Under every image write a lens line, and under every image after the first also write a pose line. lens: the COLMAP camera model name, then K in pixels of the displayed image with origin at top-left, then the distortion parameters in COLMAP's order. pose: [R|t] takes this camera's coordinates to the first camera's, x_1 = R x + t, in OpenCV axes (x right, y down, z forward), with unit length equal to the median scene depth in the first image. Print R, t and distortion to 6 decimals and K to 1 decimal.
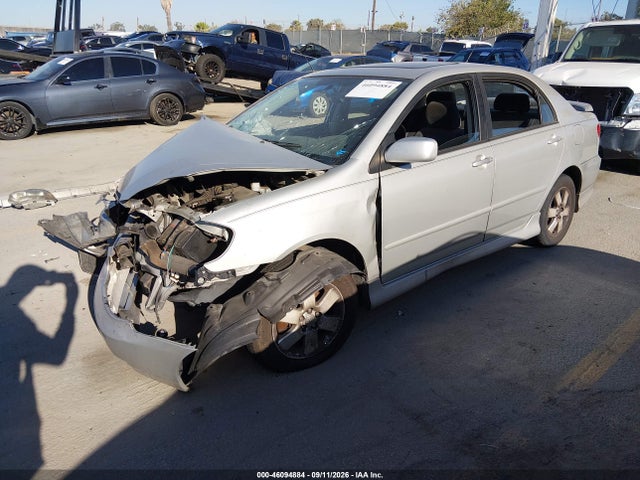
lens RADIAL K [[478.7, 0, 320.0], [0, 478.7, 240.0], [0, 0, 1]] dist [0.093189, -0.153112]
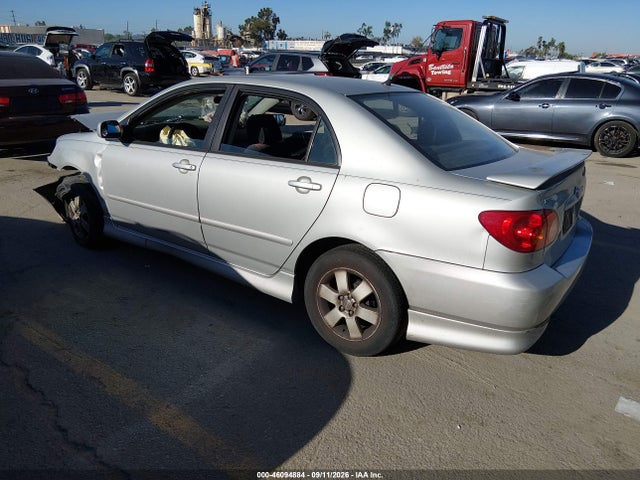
lens RADIAL K [[478.7, 0, 320.0], [0, 478.7, 240.0], [0, 0, 1]] dist [0.093189, -0.153112]
pose [[0.244321, 0.330503, -0.911633, 1.488683], [-0.371034, 0.900445, 0.227008, -0.384726], [0.895902, 0.282784, 0.342626, 1.010076]]
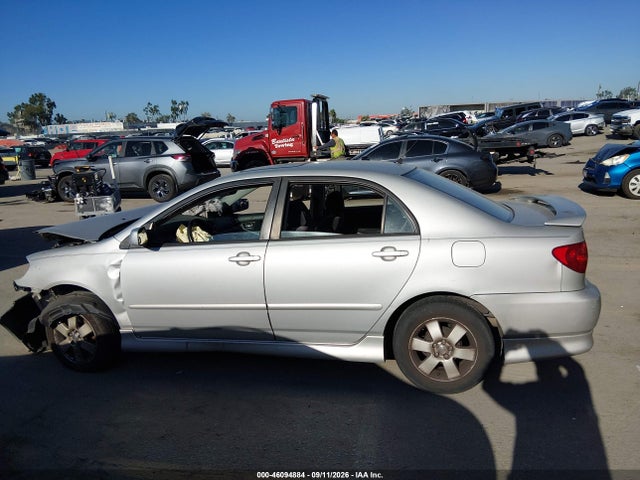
lens RADIAL K [[478.7, 0, 320.0], [0, 478.7, 240.0], [0, 0, 1]] dist [0.093189, -0.153112]
pose [[0.604777, 0.131418, -0.785477, 1.341785], [-0.230023, 0.973080, -0.014301, -0.239987], [0.762452, 0.189327, 0.618726, 0.495788]]
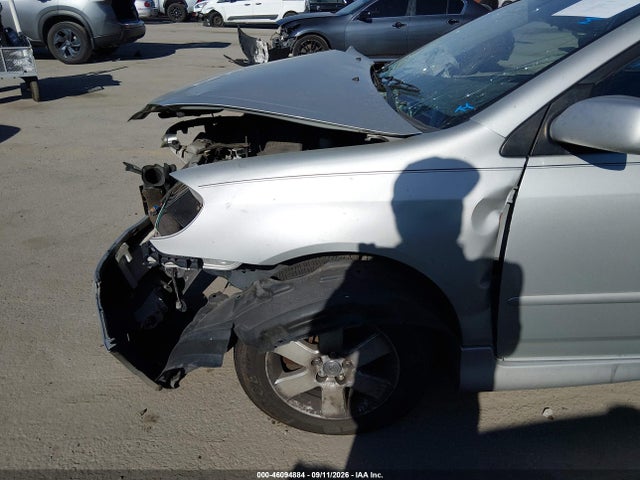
lens RADIAL K [[478.7, 0, 320.0], [0, 478.7, 240.0], [0, 0, 1]] dist [0.093189, -0.153112]
pose [[0.789747, 0.280390, -0.545602, 0.222062], [-0.230865, 0.959886, 0.159122, -0.077664], [0.568332, 0.000294, 0.822799, 0.398647]]
